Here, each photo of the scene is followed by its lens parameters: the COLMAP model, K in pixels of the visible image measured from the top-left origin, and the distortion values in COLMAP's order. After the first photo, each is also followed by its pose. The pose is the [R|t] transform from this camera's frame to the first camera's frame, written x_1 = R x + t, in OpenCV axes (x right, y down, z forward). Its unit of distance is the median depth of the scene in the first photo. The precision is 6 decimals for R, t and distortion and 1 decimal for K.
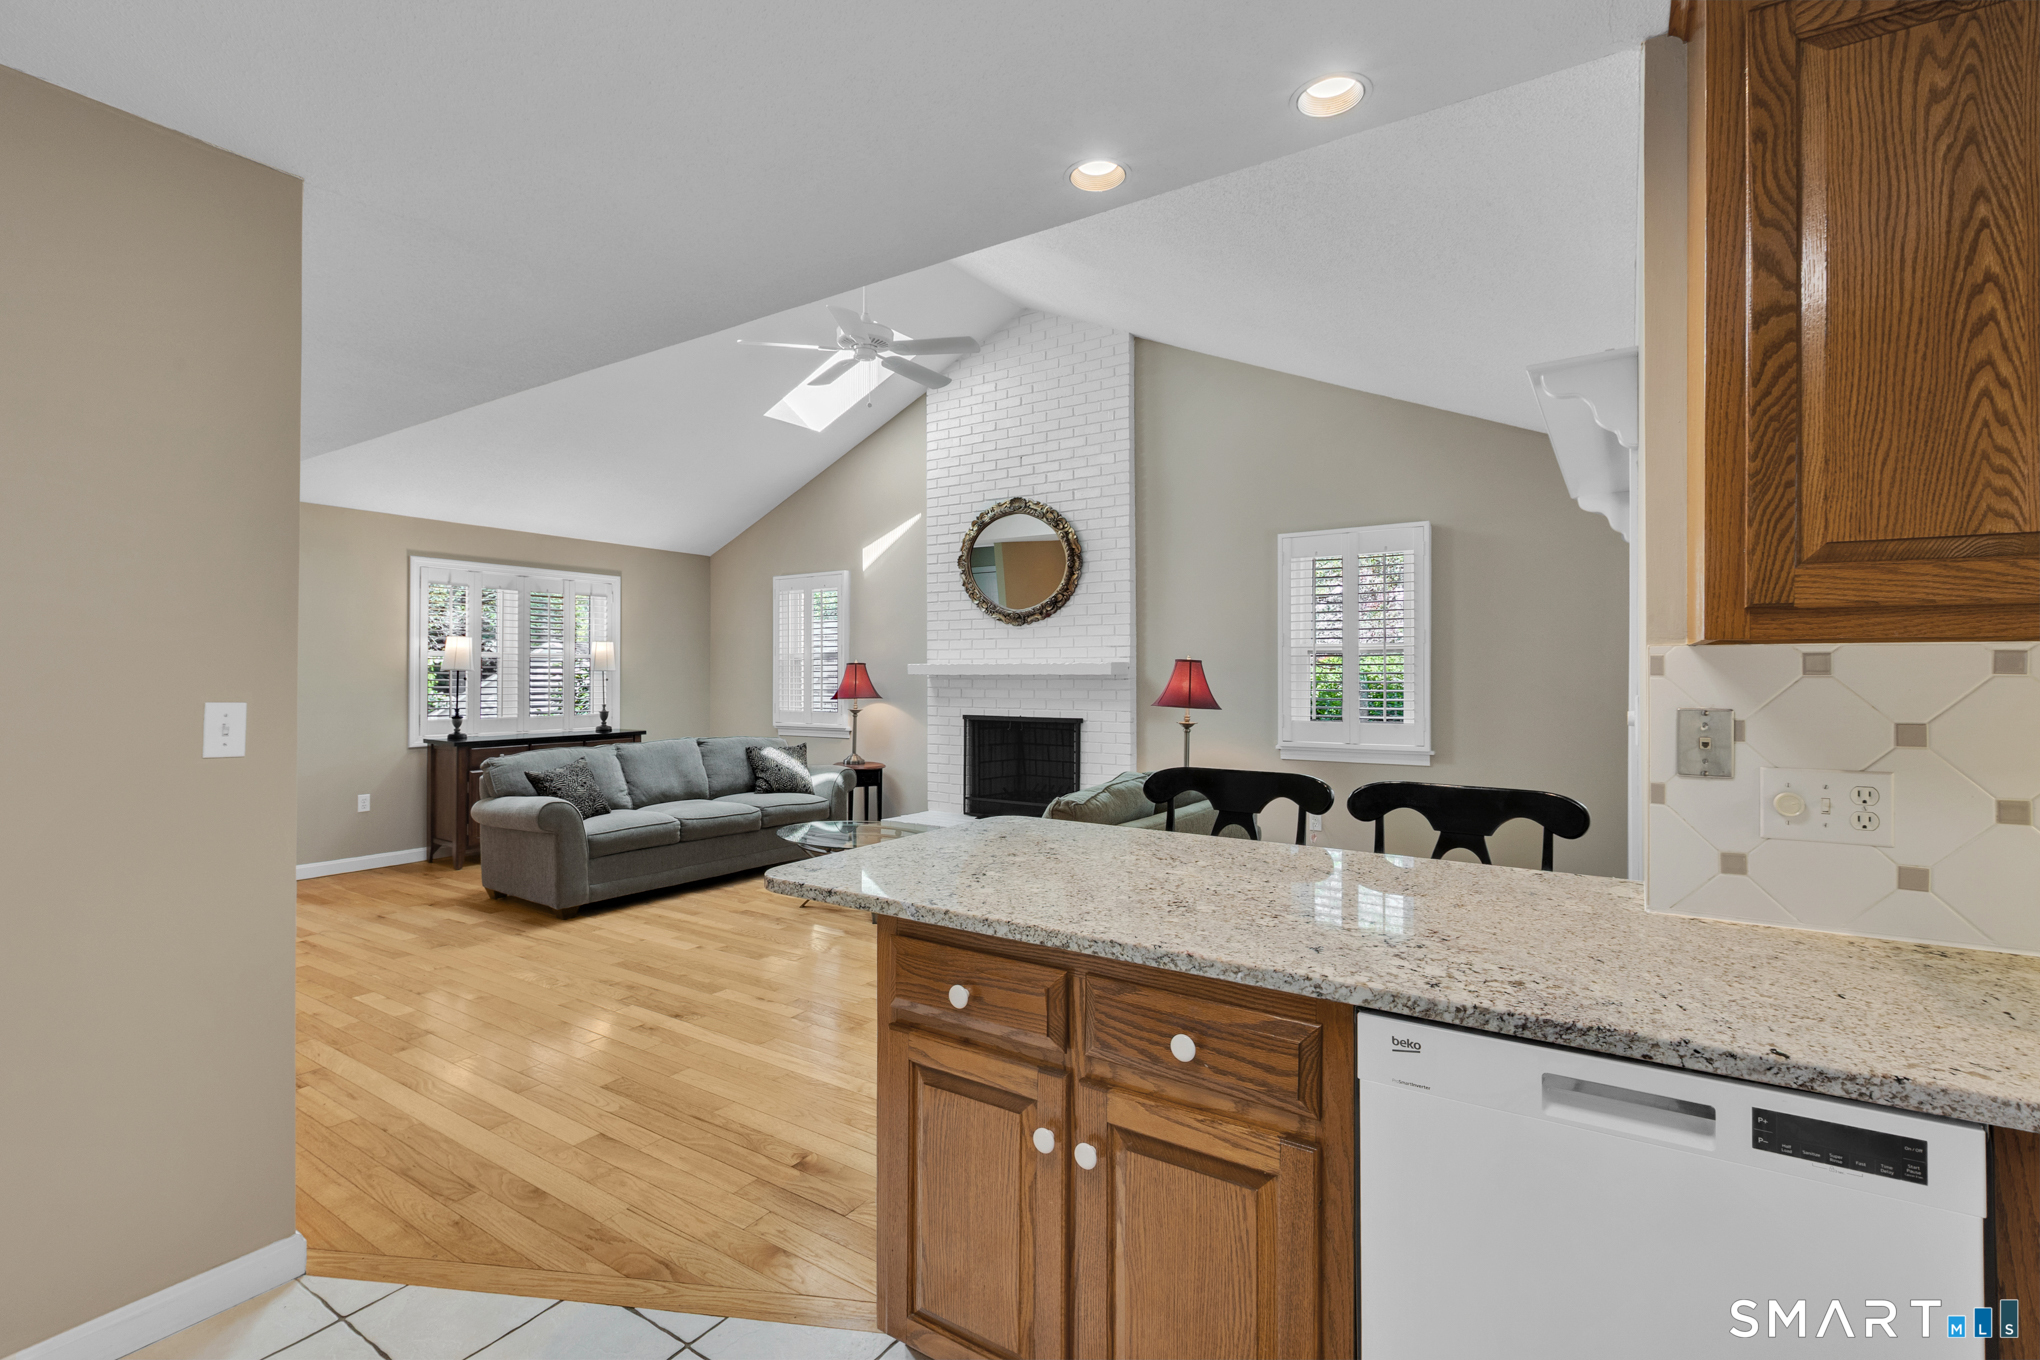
lens RADIAL K [[915.8, 0, 1019.4], [0, 915.8, 674.2], [0, 0, 1]] dist [0.002025, 0.000067]
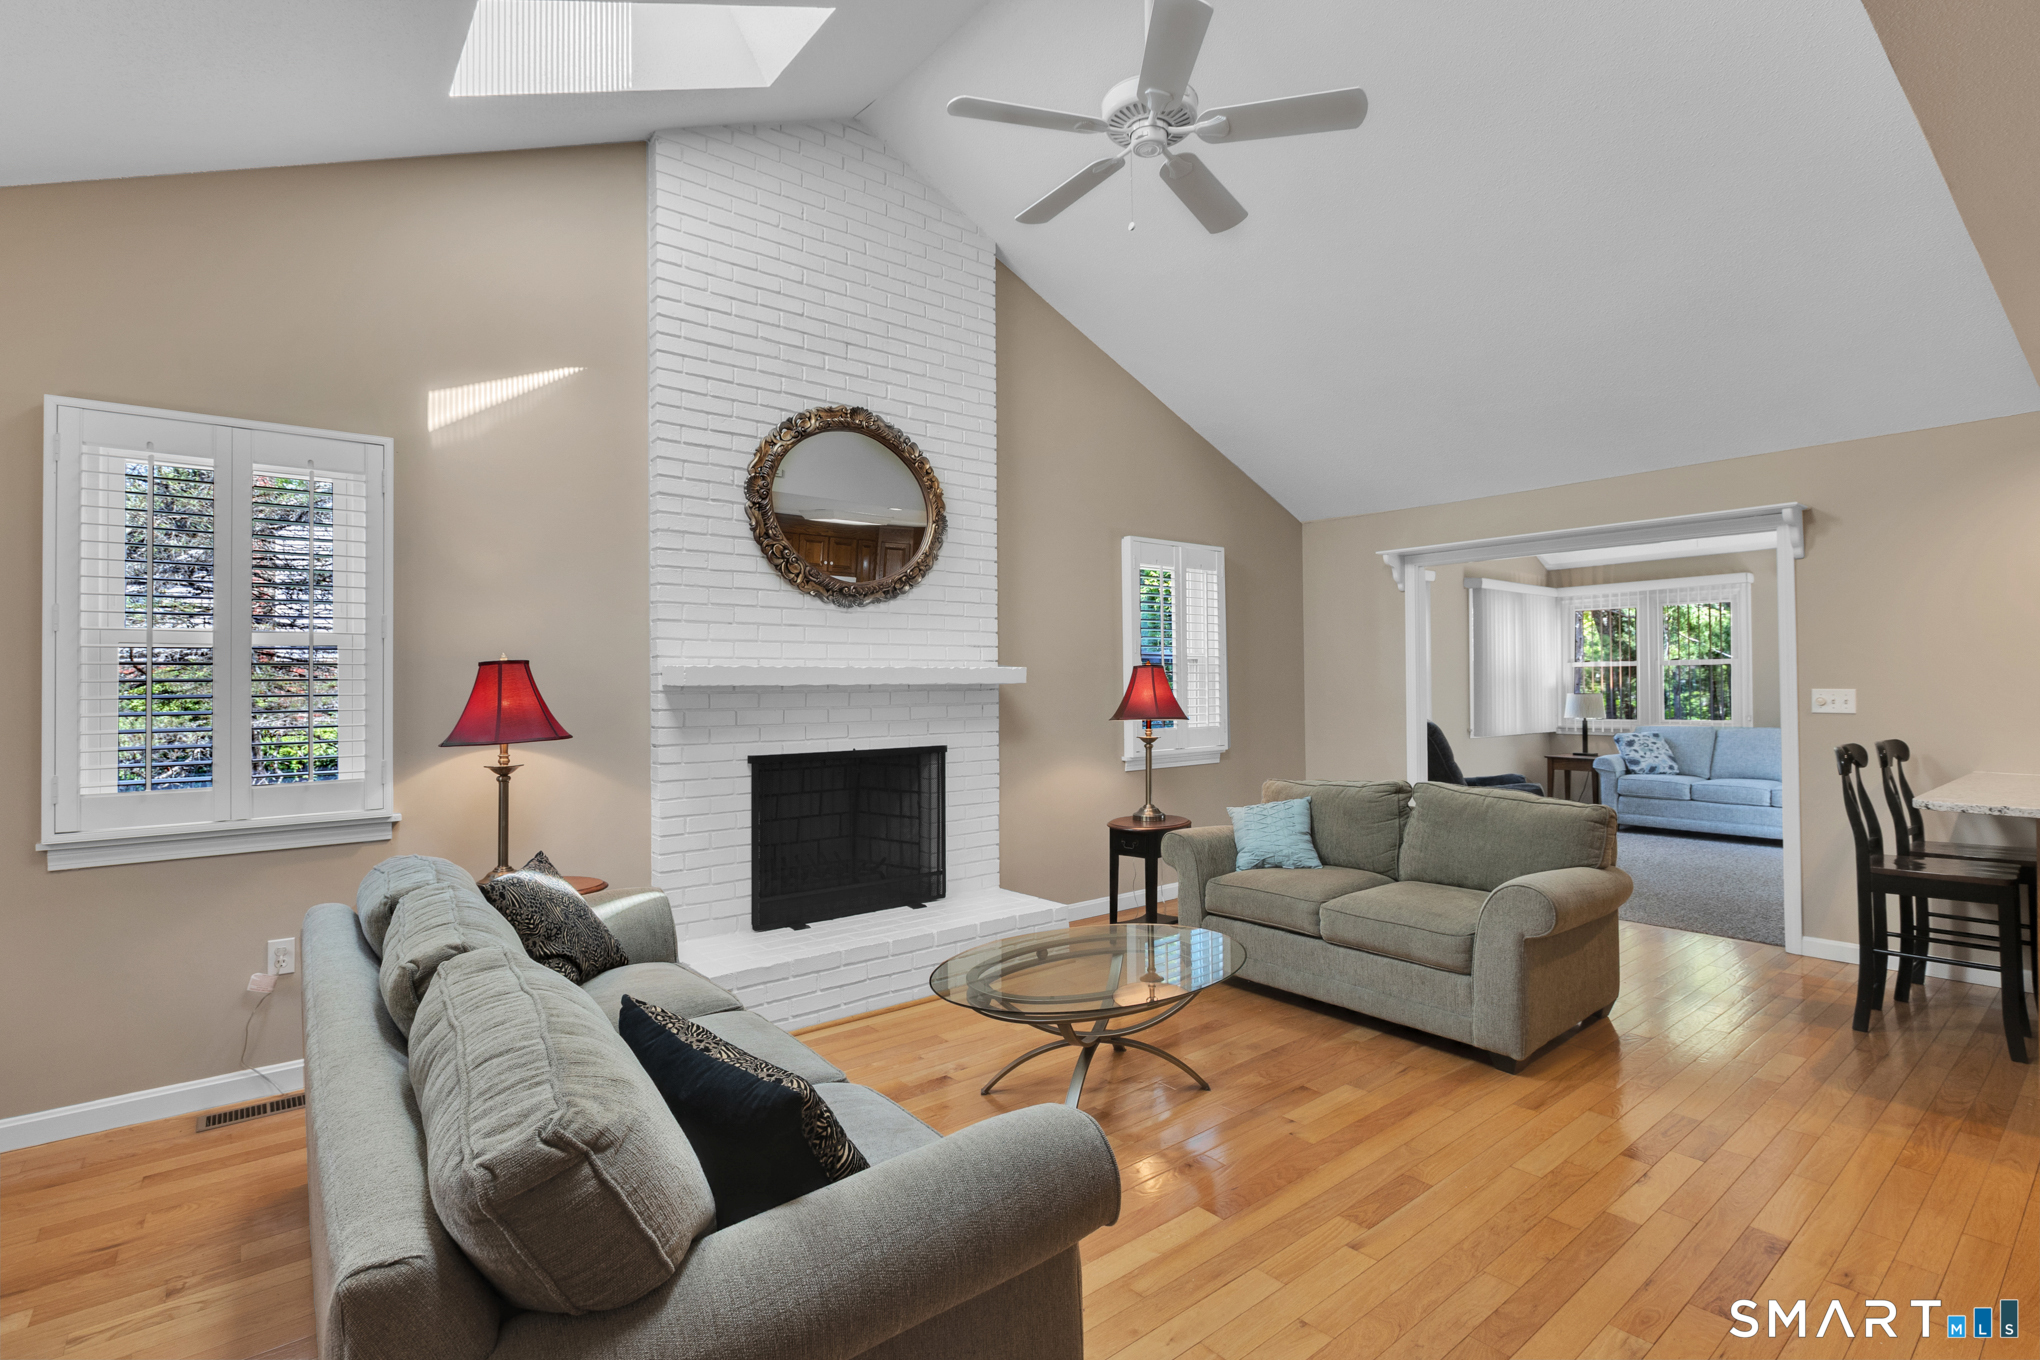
lens RADIAL K [[955.7, 0, 1022.4], [0, 955.7, 674.0], [0, 0, 1]] dist [-0.003623, 0.000123]
pose [[0.300742, 0.007532, 0.953676, -0.603843], [0.005772, 0.999936, -0.009717, 0.000334], [-0.953688, 0.008427, 0.300679, 0.692404]]
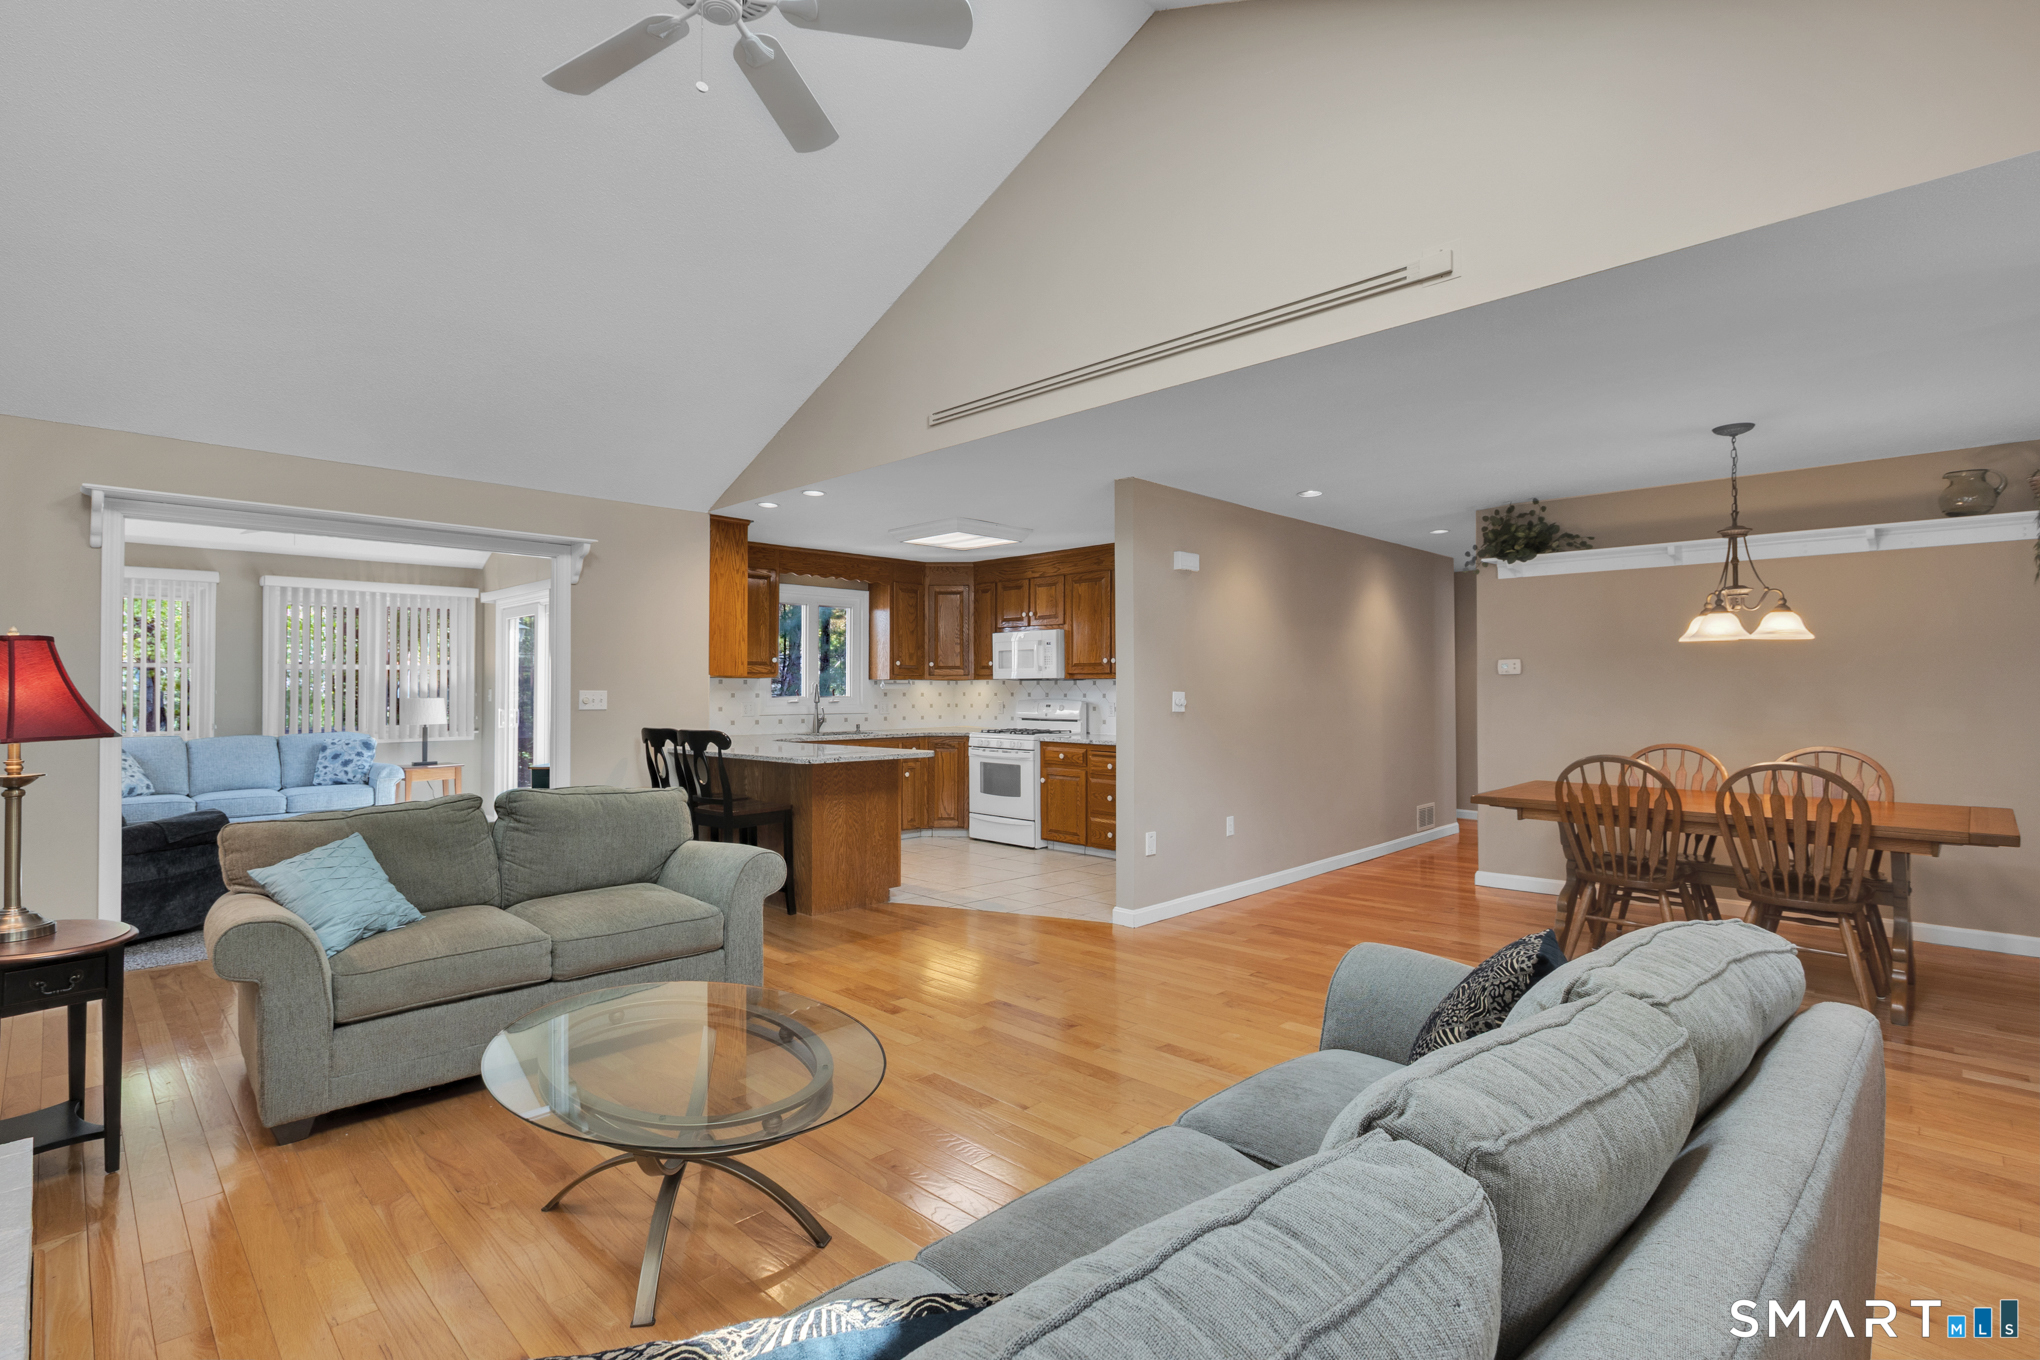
lens RADIAL K [[955.7, 0, 1022.4], [0, 955.7, 674.0], [0, 0, 1]] dist [-0.003623, 0.000123]
pose [[-0.980145, 0.004059, 0.198243, -0.327213], [0.000393, 0.999828, -0.018532, 0.009073], [-0.198284, -0.018086, -0.979978, 1.123648]]
